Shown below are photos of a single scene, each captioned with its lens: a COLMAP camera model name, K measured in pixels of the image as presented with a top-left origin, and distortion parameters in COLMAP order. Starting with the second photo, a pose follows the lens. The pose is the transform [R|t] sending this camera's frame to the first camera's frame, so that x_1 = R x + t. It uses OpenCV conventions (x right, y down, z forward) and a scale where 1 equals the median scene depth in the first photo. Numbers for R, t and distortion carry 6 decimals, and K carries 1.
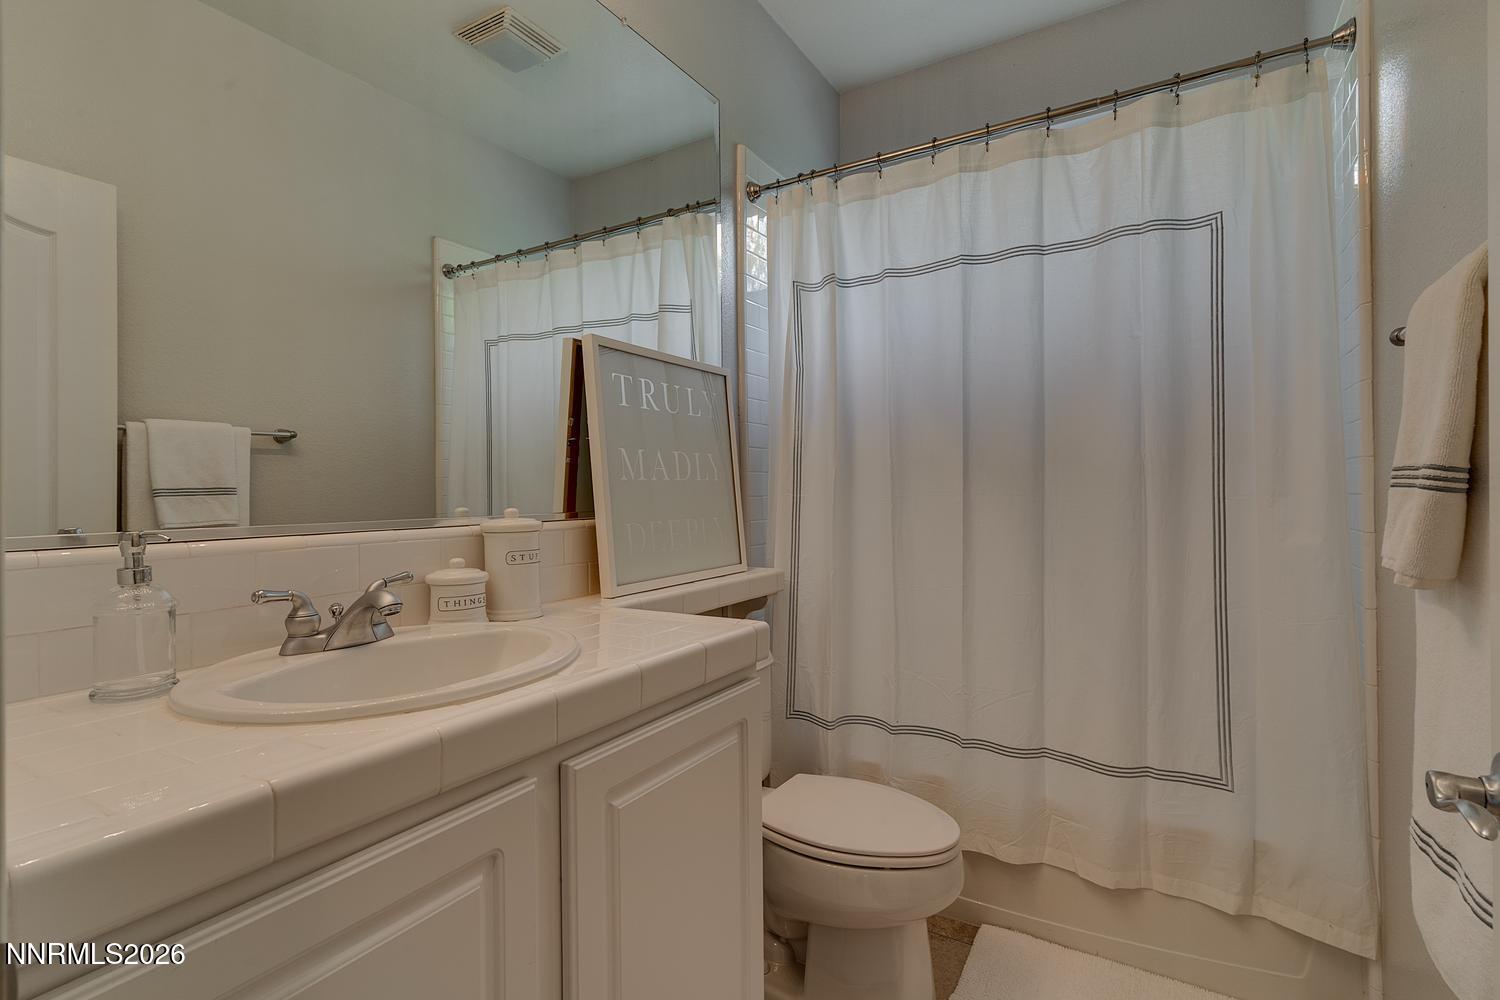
lens RADIAL K [[723.7, 0, 748.1], [0, 723.7, 497.4], [0, 0, 1]] dist [-0.000603, 0.001937]
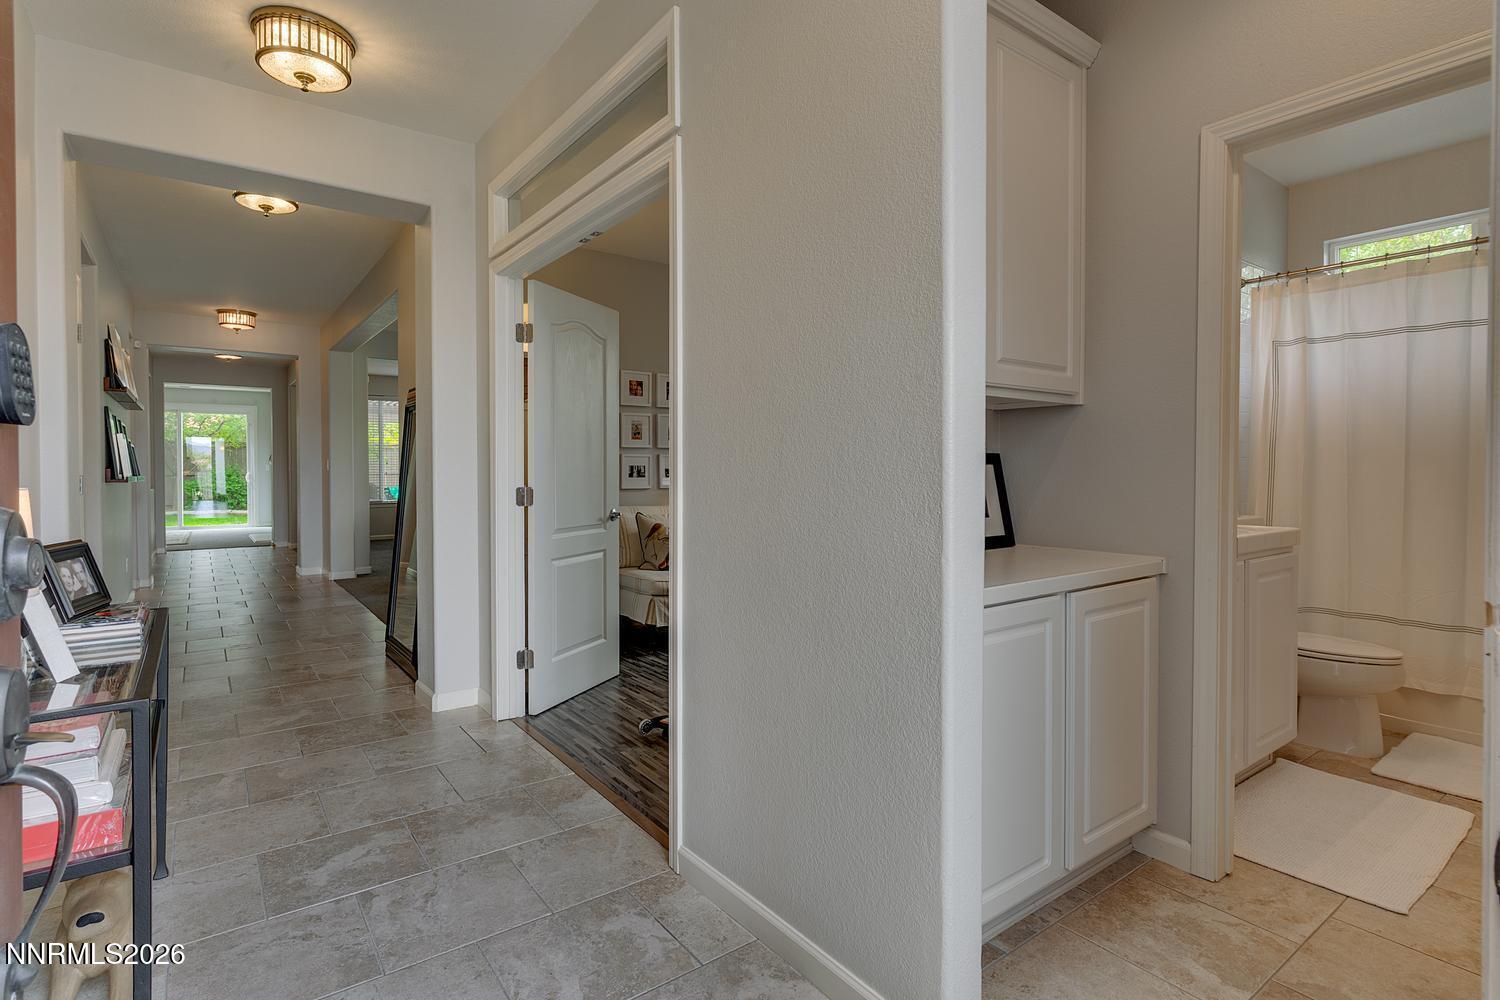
lens RADIAL K [[723.7, 0, 748.9], [0, 723.7, 487.4], [0, 0, 1]] dist [-0.000603, 0.001937]
pose [[0.919710, 0.015341, -0.392298, -0.398371], [-0.009251, 0.999806, 0.017411, 0.018481], [0.392489, -0.012384, 0.919673, -1.029045]]
